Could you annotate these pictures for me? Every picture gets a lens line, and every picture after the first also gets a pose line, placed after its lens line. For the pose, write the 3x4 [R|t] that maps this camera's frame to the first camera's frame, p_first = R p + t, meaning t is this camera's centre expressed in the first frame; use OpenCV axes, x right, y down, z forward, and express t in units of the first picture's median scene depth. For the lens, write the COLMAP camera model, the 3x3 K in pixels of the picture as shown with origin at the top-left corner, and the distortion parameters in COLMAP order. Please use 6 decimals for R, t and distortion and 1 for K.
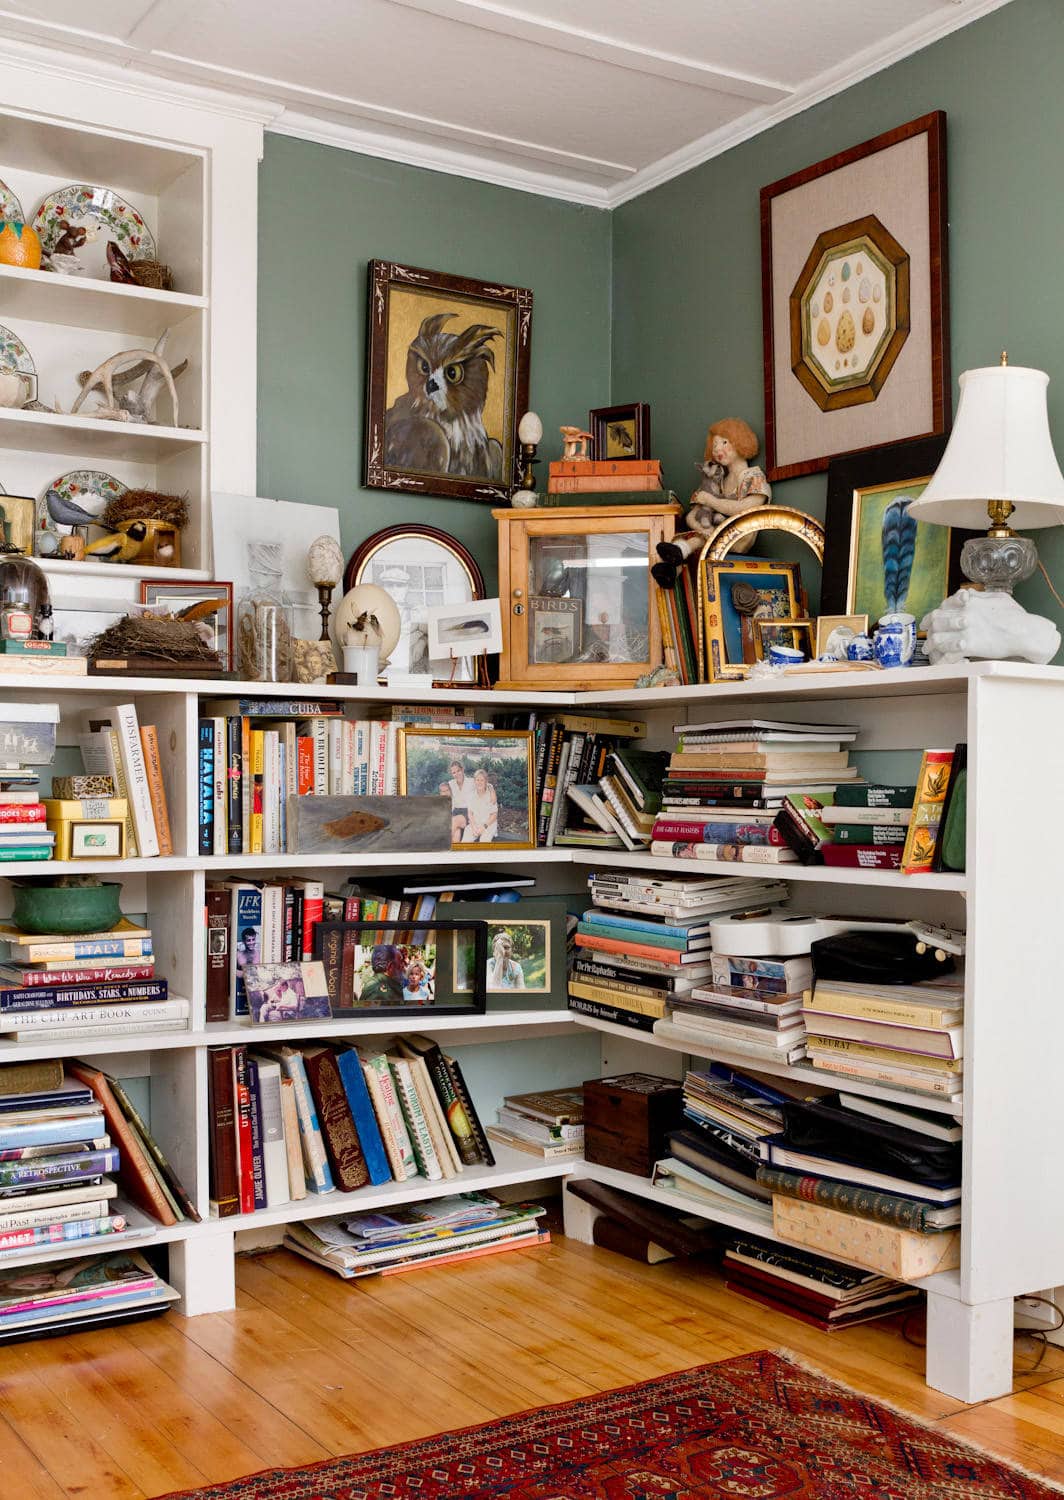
lens RADIAL K [[1633.0, 0, 531.4], [0, 1633.0, 751.3], [0, 0, 1]] dist [-0.073052, 0.000000]
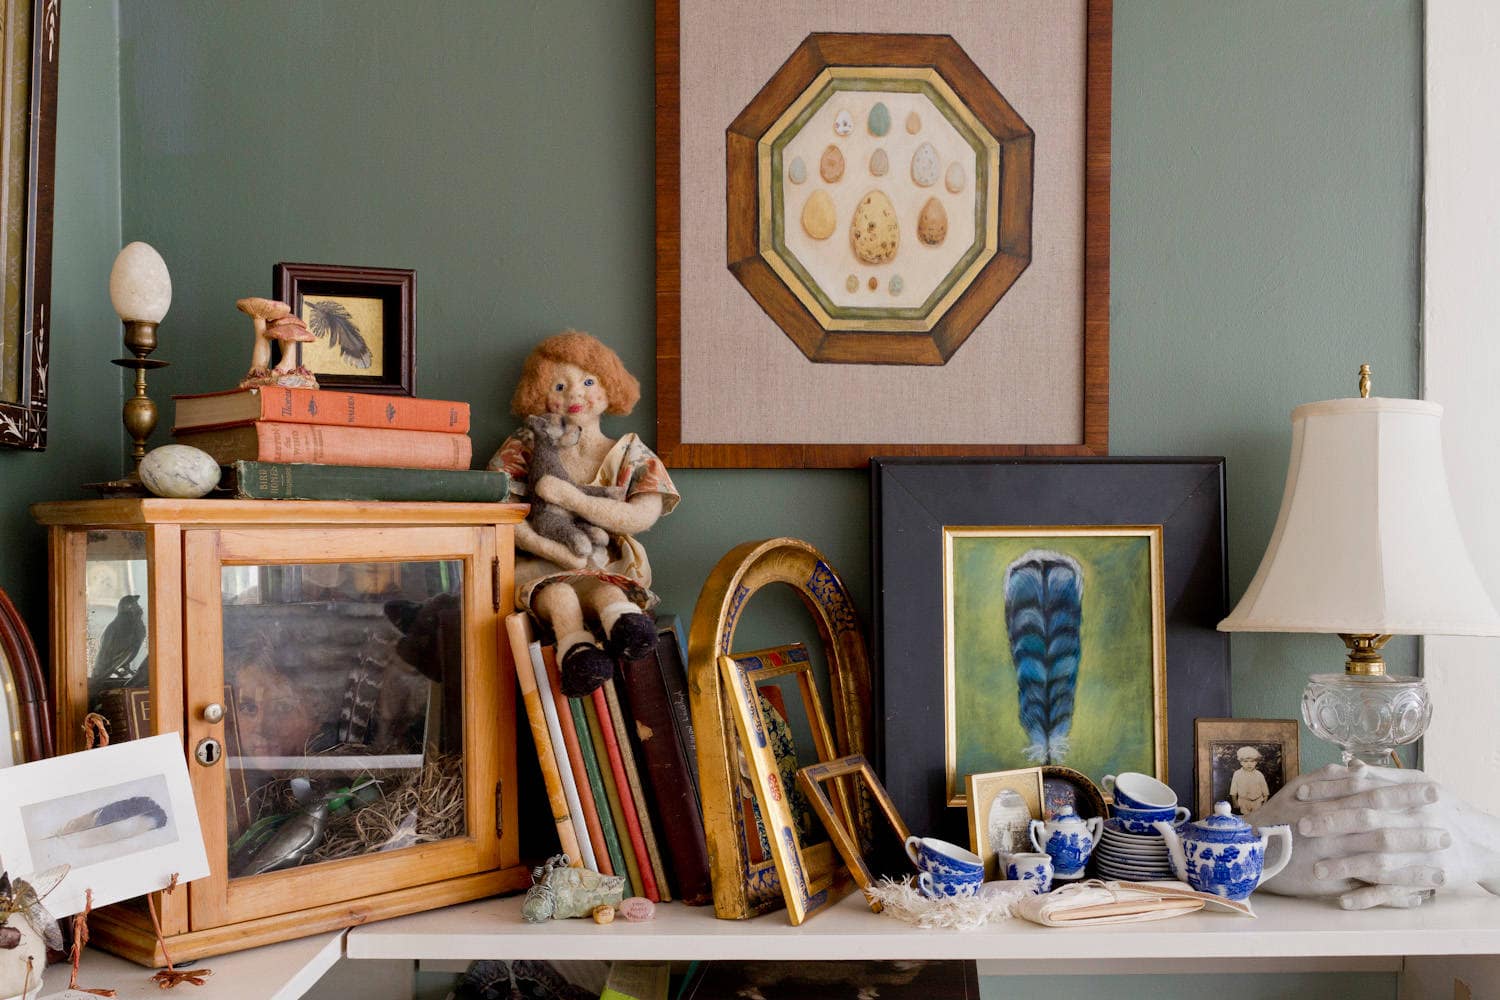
lens RADIAL K [[1644.5, 0, 749.1], [0, 1644.5, 504.0], [0, 0, 1]] dist [0.042202, 0.000000]
pose [[0.523555, 0.006118, 0.851970, -0.311818], [-0.008719, 0.999960, -0.001823, -0.162393], [-0.851947, -0.006474, 0.523588, 0.738800]]
